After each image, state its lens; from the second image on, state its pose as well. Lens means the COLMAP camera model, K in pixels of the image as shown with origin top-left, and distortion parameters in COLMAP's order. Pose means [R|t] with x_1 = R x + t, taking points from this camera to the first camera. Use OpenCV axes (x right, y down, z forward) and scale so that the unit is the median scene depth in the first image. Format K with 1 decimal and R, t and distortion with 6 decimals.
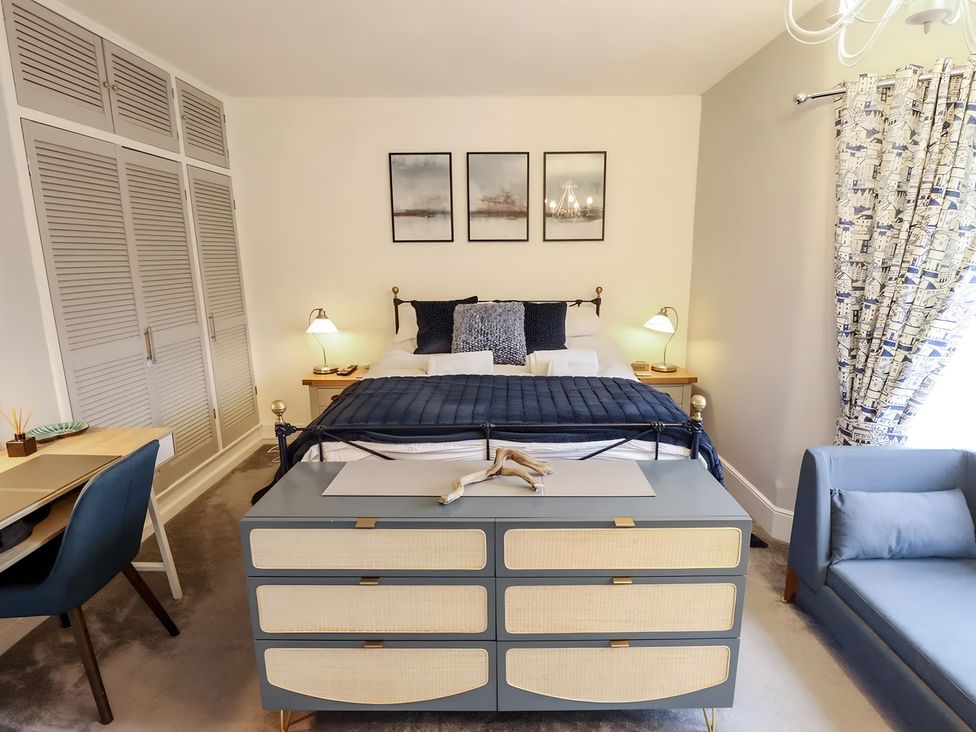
lens RADIAL K [[513.3, 0, 490.9], [0, 513.3, 359.7], [0, 0, 1]] dist [0.003468, -0.014594]
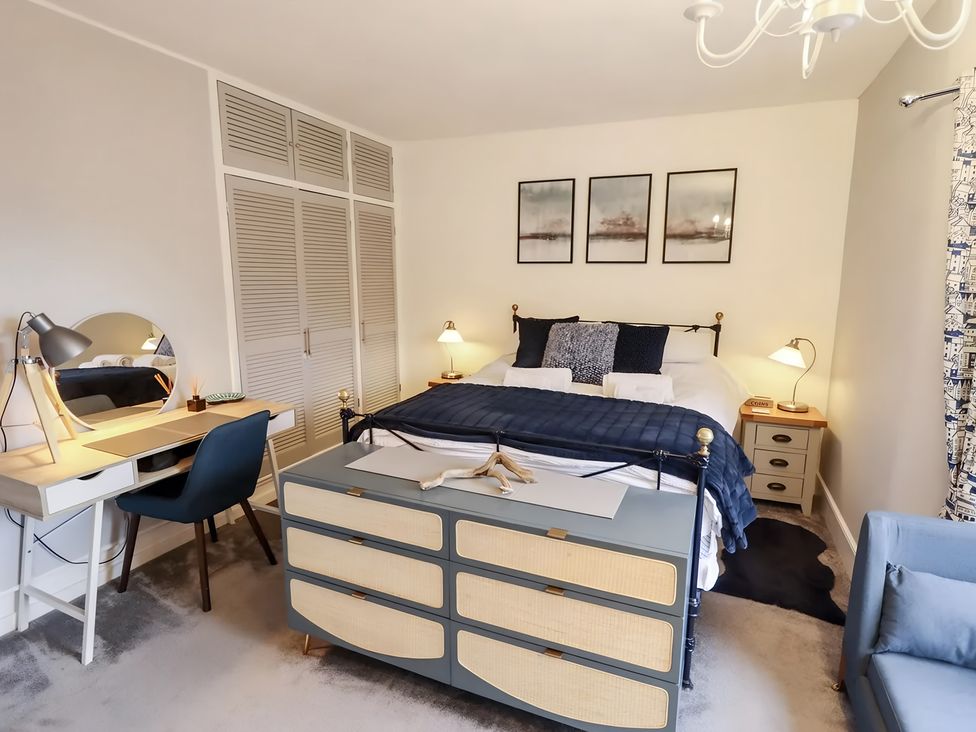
lens RADIAL K [[513.3, 0, 490.9], [0, 513.3, 359.7], [0, 0, 1]] dist [0.003468, -0.014594]
pose [[0.923522, 0.077972, -0.375535, 0.312924], [-0.091677, 0.995613, -0.018736, -0.001734], [0.372427, 0.051731, 0.926619, -0.021065]]
